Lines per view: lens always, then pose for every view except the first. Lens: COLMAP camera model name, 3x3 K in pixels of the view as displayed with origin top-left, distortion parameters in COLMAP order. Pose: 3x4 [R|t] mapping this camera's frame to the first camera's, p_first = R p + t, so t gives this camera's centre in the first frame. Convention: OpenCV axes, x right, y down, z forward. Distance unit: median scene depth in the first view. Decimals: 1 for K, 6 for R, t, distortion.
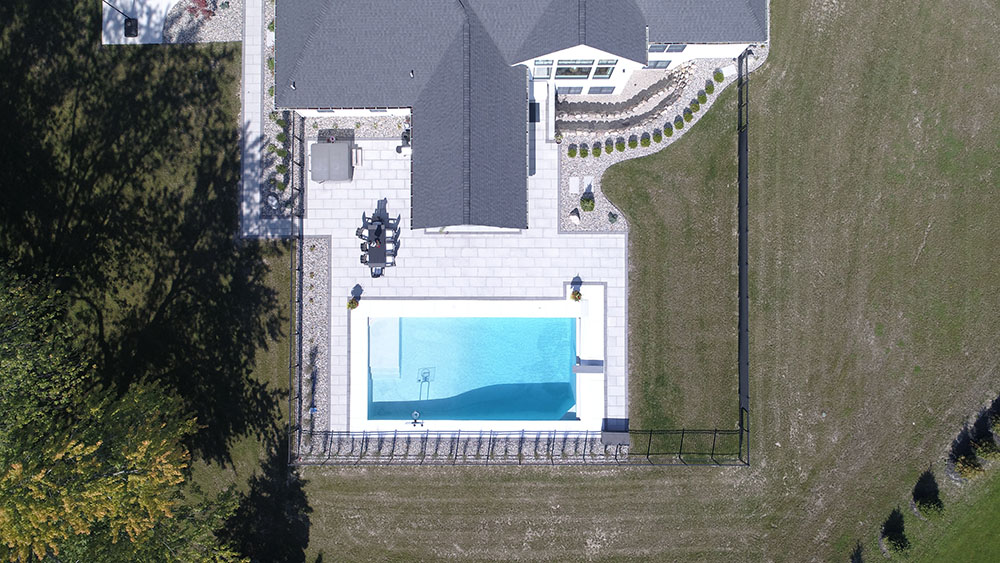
lens RADIAL K [[674.3, 0, 496.4], [0, 674.3, 276.6], [0, 0, 1]] dist [0.000865, 0.002386]
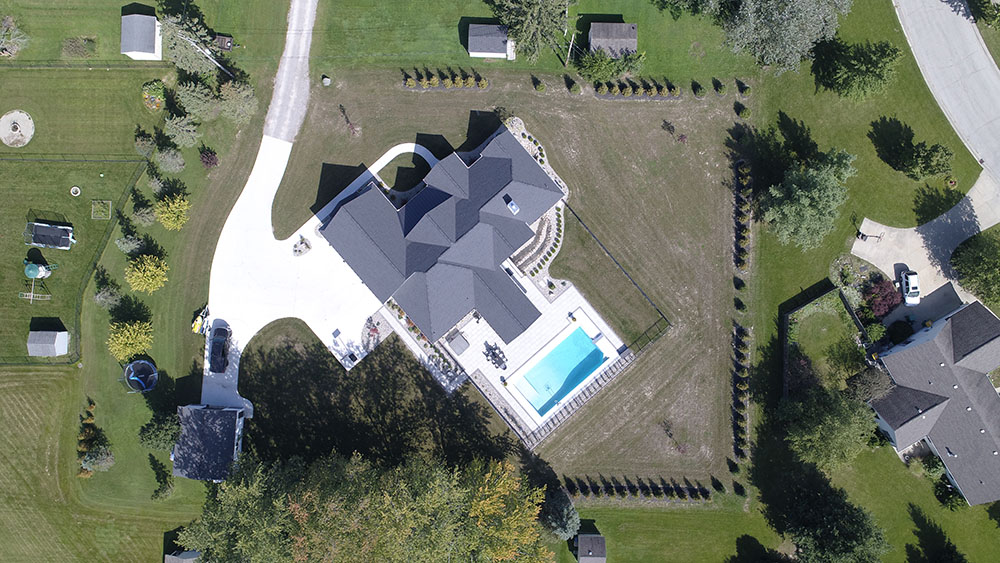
lens RADIAL K [[674.3, 0, 506.9], [0, 674.3, 278.8], [0, 0, 1]] dist [0.000865, 0.002386]
pose [[0.753845, -0.656015, 0.036901, -0.052820], [0.655944, 0.754646, 0.015705, -0.267654], [-0.038150, 0.012366, 0.999195, -1.346954]]
